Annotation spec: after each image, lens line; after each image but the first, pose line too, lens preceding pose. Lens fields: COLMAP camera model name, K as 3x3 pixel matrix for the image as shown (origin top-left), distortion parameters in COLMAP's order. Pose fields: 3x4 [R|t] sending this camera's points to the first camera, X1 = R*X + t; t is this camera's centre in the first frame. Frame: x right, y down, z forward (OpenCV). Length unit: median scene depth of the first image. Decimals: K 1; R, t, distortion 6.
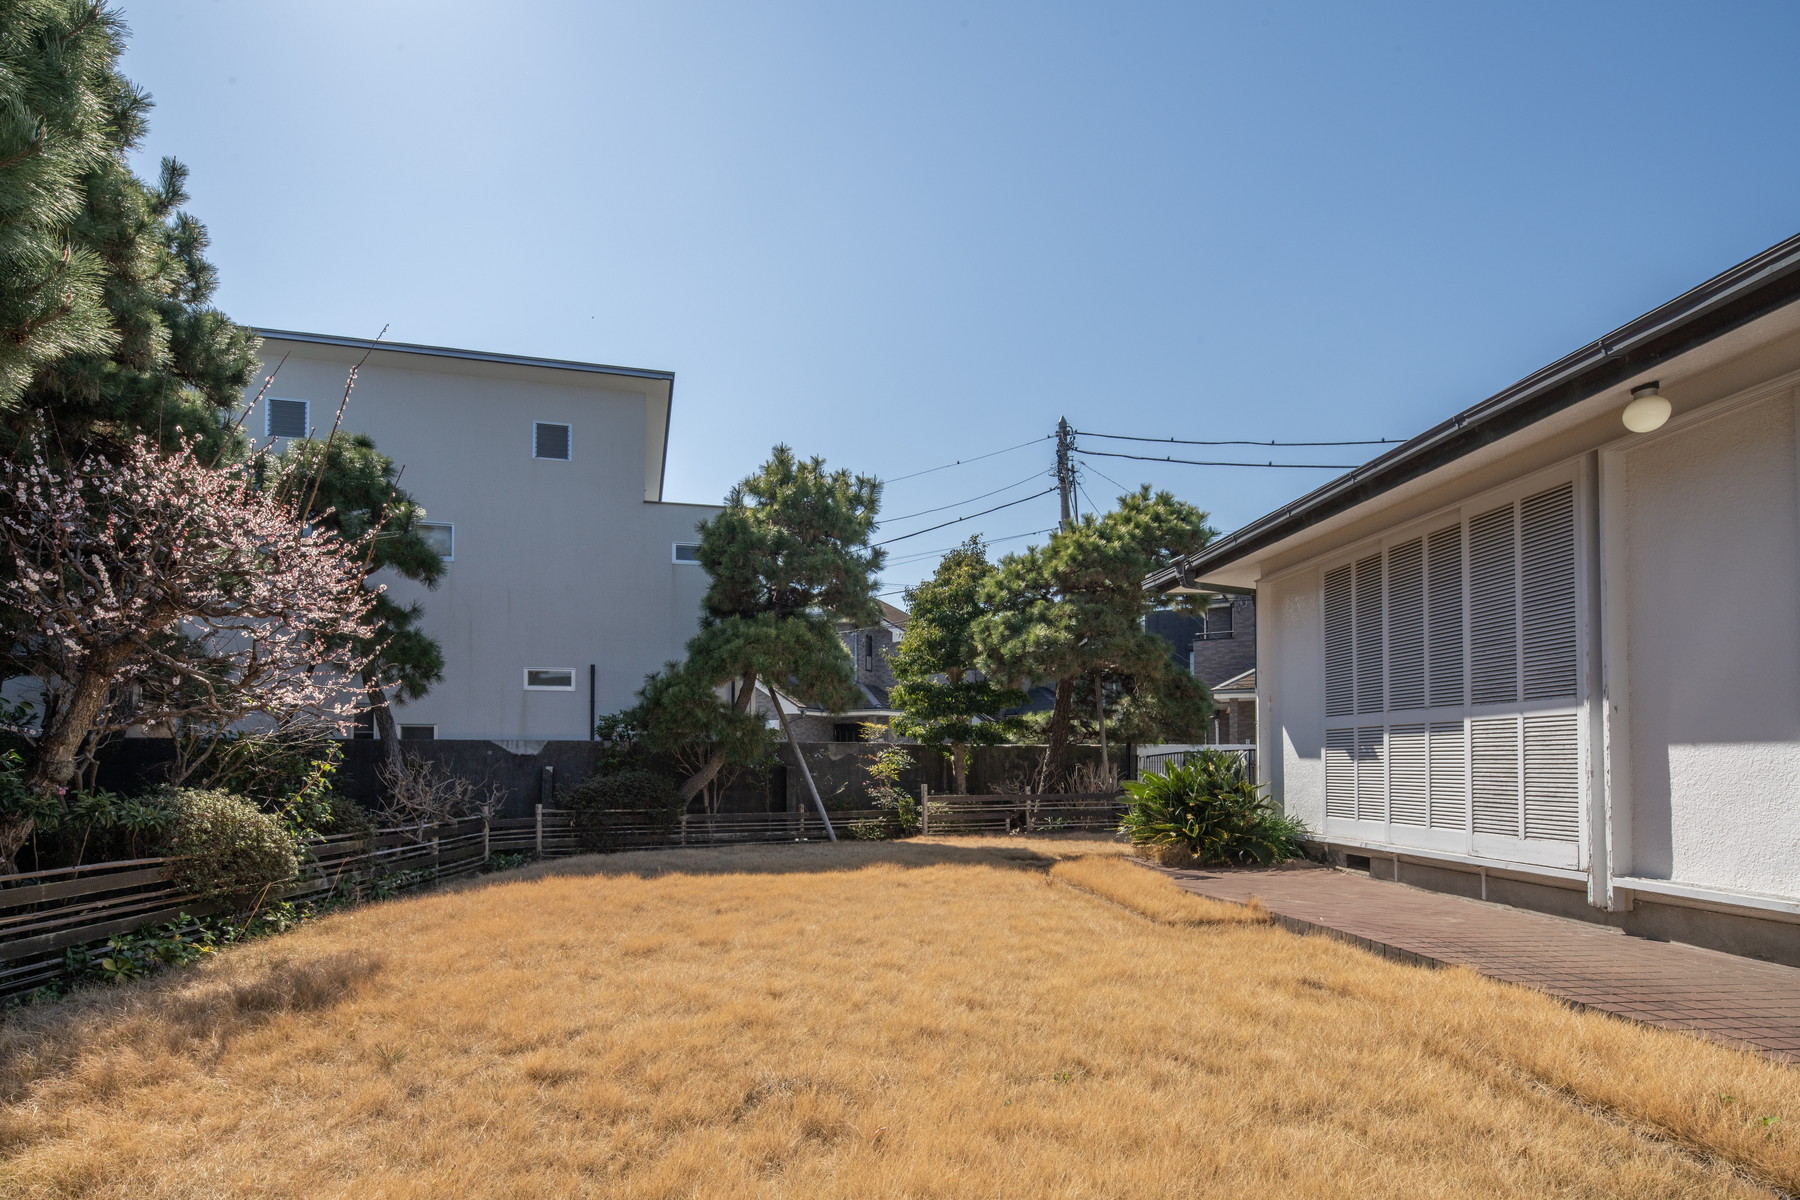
lens RADIAL K [[842.1, 0, 896.1], [0, 842.1, 589.7], [0, 0, 1]] dist [-0.000013, -0.000673]
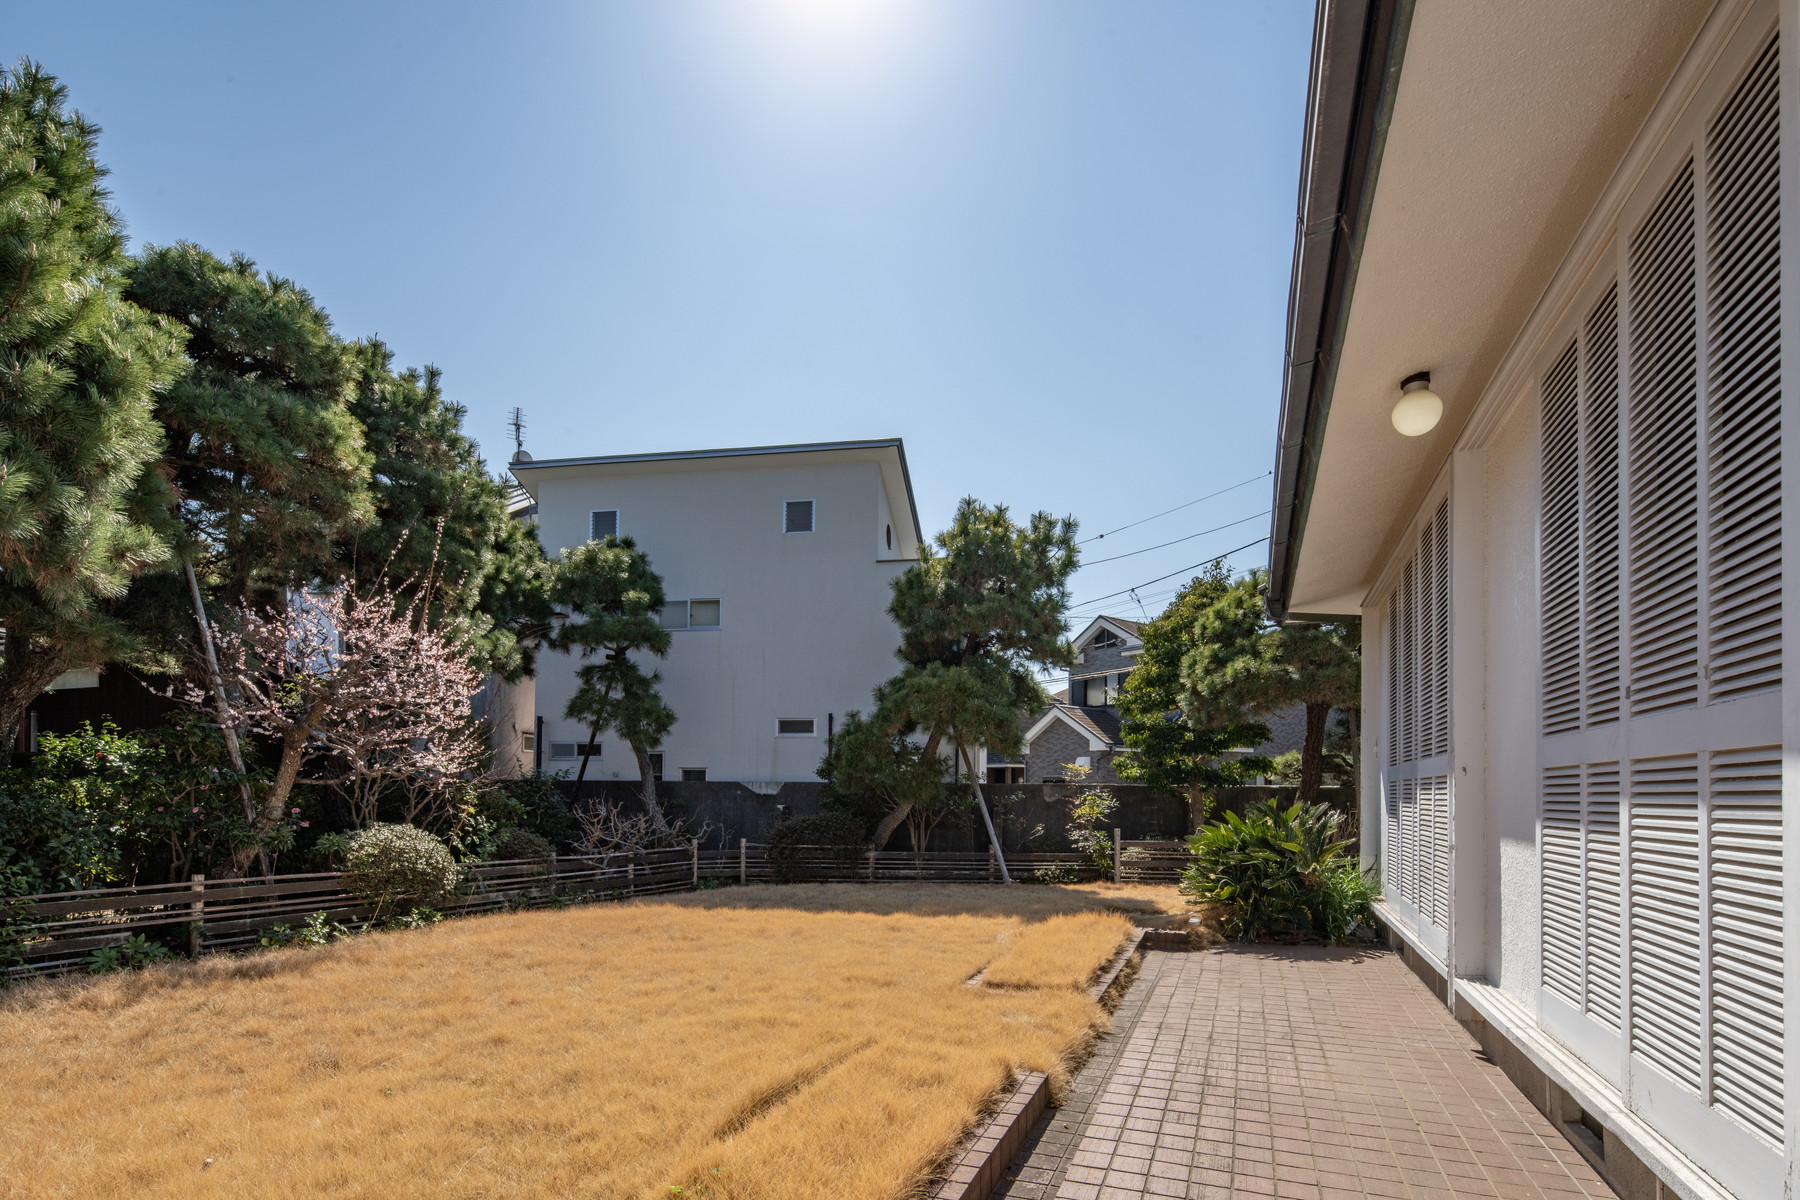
lens RADIAL K [[842.1, 0, 907.8], [0, 842.1, 614.2], [0, 0, 1]] dist [-0.000013, -0.000673]
pose [[0.919020, -0.074197, -0.387165, 0.204824], [0.069776, 0.997237, -0.025483, -0.007382], [0.387986, -0.003595, 0.921658, 0.012715]]
